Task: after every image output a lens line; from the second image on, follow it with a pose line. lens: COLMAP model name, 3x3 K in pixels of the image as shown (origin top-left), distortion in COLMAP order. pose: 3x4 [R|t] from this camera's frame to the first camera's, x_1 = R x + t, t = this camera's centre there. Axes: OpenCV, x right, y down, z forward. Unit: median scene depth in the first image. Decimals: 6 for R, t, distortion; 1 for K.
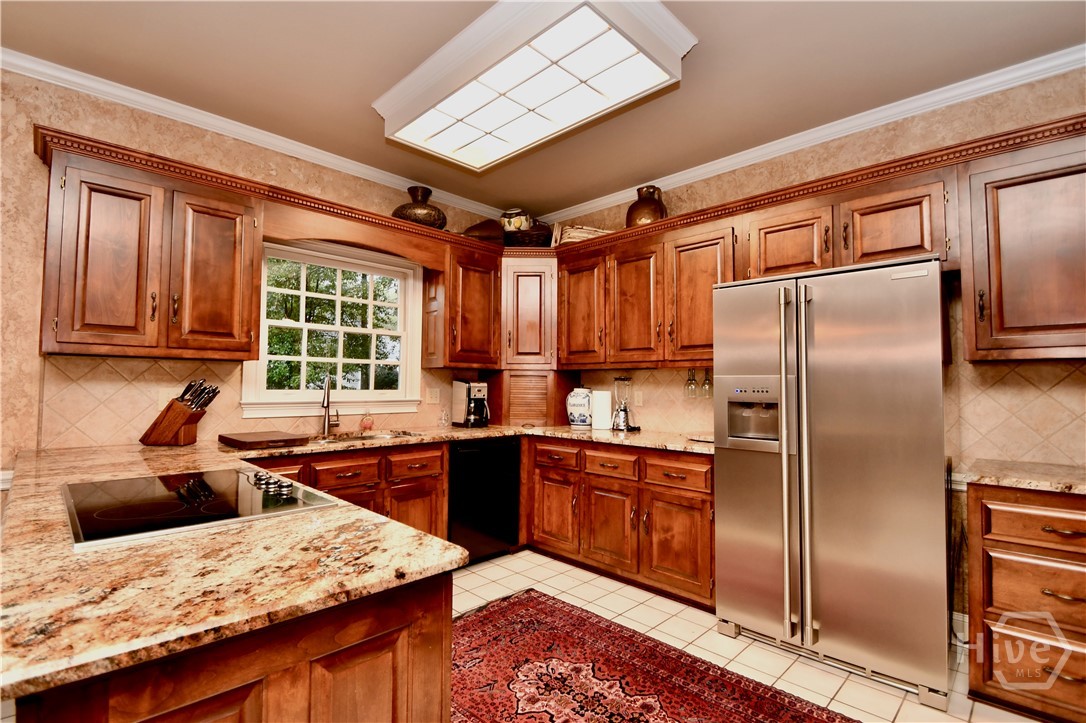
lens RADIAL K [[483.0, 0, 543.0], [0, 483.0, 361.5], [0, 0, 1]] dist [0.000550, -0.000384]
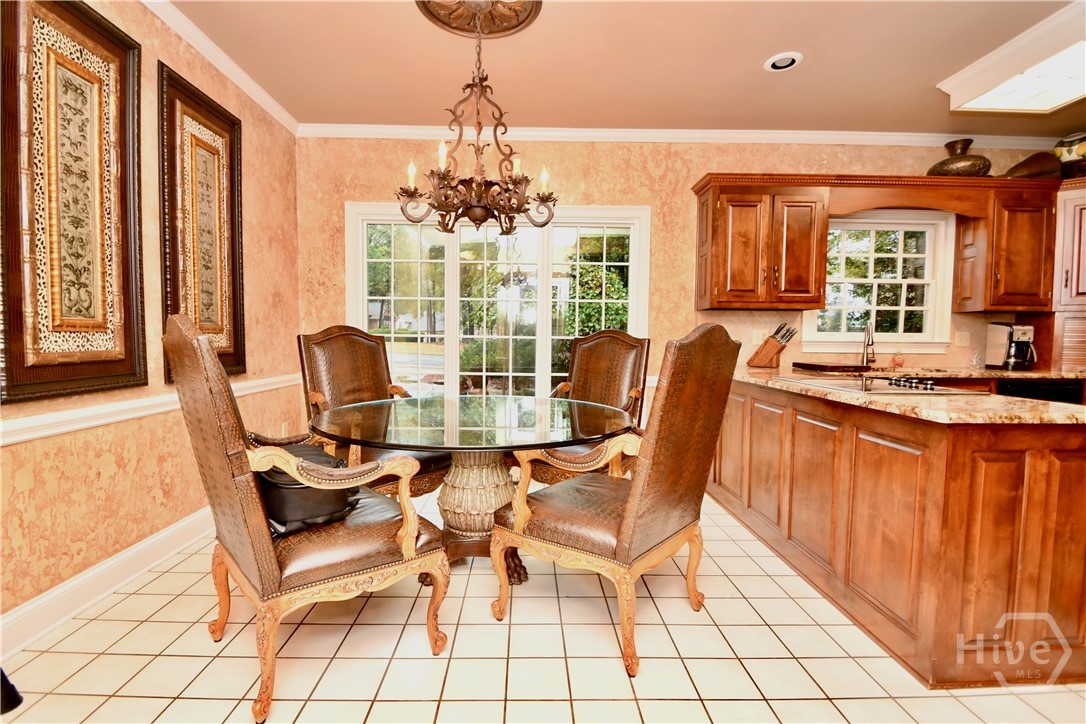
lens RADIAL K [[500.0, 0, 543.0], [0, 500.0, 362.0], [0, 0, 1]] dist [0.000166, -0.008824]
pose [[0.716761, 0.033801, -0.696500, -0.134206], [0.029394, 0.996472, 0.078608, 0.009736], [0.696699, -0.076816, 0.713239, -0.438629]]
